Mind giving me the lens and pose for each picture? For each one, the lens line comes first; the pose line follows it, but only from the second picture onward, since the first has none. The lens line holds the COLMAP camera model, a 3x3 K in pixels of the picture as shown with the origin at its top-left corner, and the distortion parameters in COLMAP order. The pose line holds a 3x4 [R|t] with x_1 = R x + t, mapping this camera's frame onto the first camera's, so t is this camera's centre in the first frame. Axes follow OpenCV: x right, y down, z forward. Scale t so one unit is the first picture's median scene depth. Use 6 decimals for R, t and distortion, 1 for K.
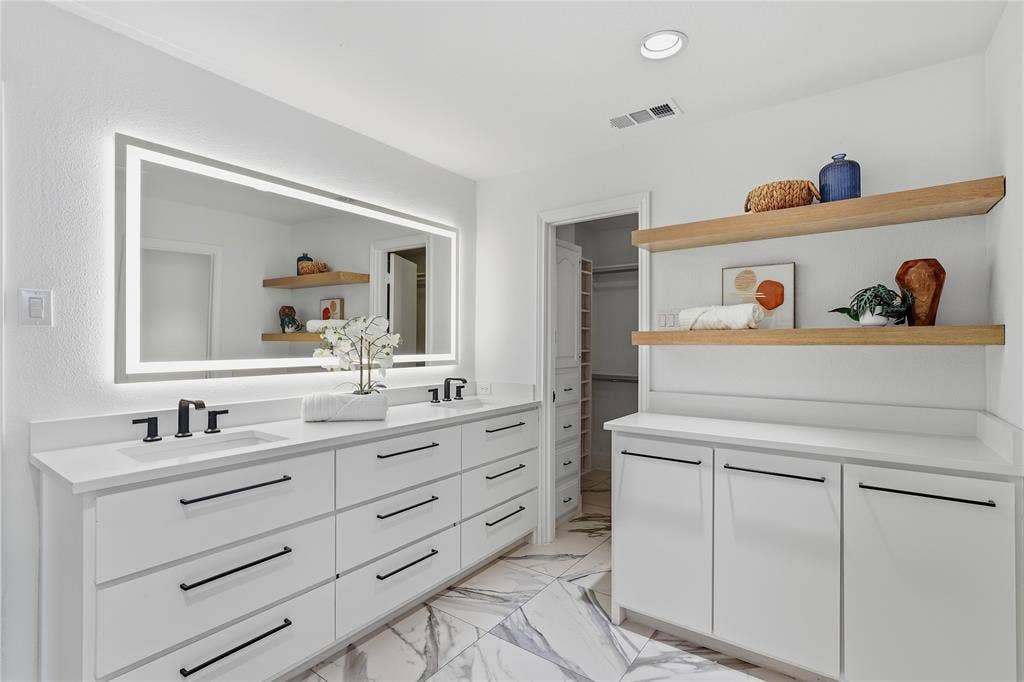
lens RADIAL K [[471.2, 0, 511.2], [0, 471.2, 338.5], [0, 0, 1]] dist [0.003549, 0.000586]
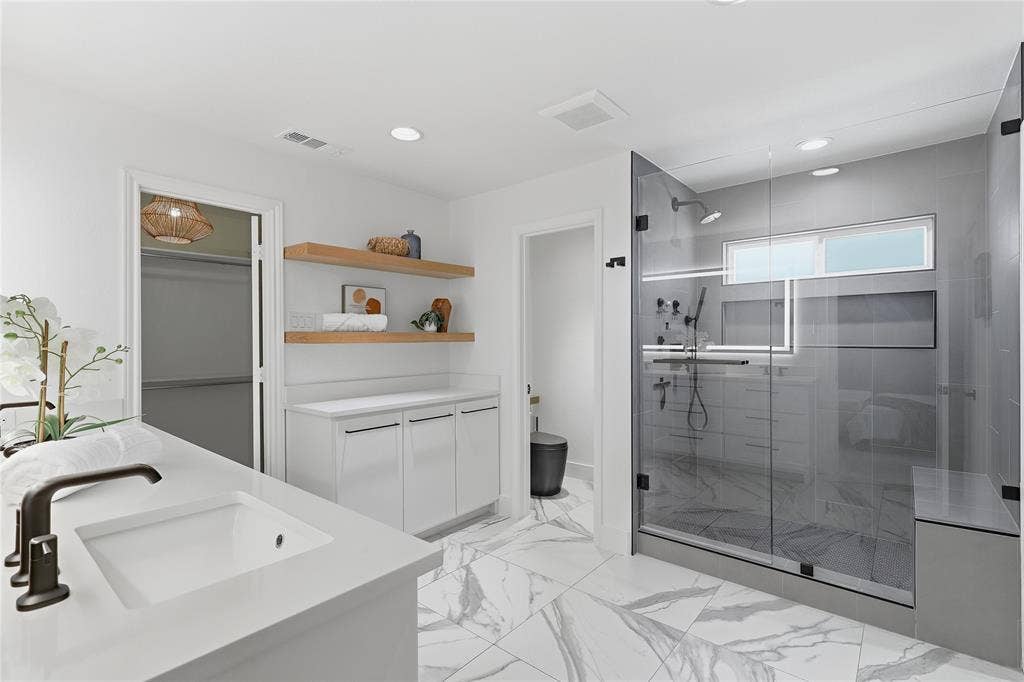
lens RADIAL K [[471.2, 0, 511.6], [0, 471.2, 341.9], [0, 0, 1]] dist [0.003549, 0.000586]
pose [[0.031036, -0.002575, 0.999515, -0.989524], [-0.007027, 0.999971, 0.002794, 0.004830], [-0.999494, -0.007111, 0.031017, 0.575623]]
